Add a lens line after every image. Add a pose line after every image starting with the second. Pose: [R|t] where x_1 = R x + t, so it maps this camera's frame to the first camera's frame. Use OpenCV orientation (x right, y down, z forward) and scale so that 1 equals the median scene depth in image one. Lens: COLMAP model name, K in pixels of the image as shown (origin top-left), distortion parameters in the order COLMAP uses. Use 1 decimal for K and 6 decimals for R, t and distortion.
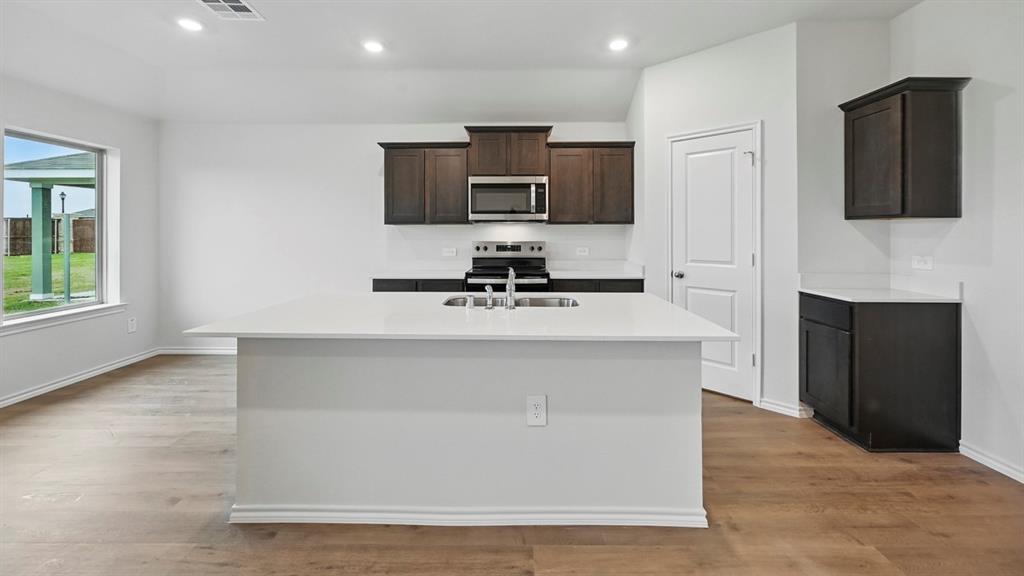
lens RADIAL K [[405.9, 0, 513.8], [0, 405.9, 234.2], [0, 0, 1]] dist [-0.000709, 0.000115]
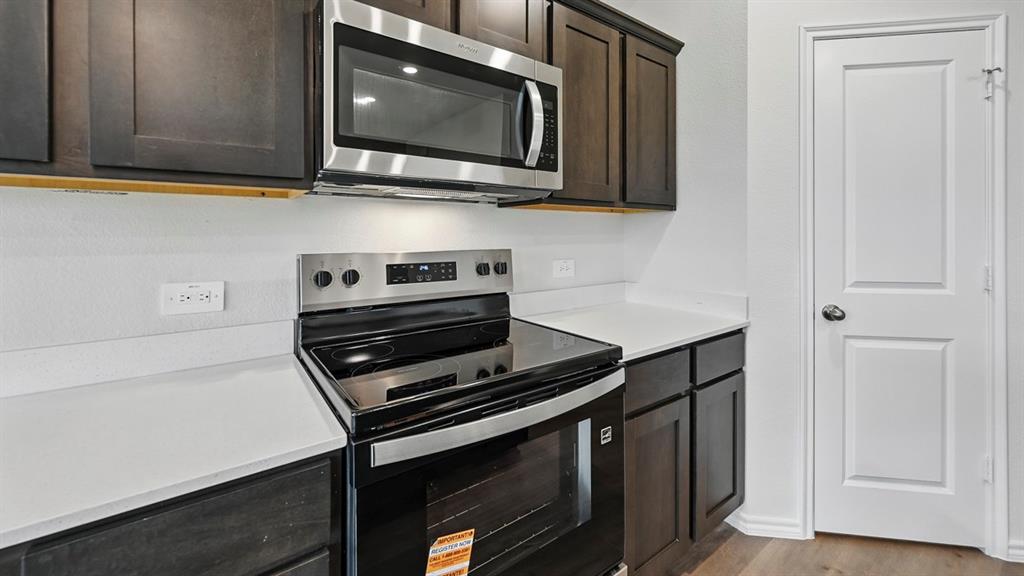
lens RADIAL K [[405.9, 0, 513.8], [0, 405.9, 234.2], [0, 0, 1]] dist [-0.000709, 0.000115]
pose [[0.801419, -0.000794, 0.598102, -0.163566], [0.003246, 0.999990, -0.003022, 0.004368], [-0.598094, 0.004363, 0.801414, 0.730094]]
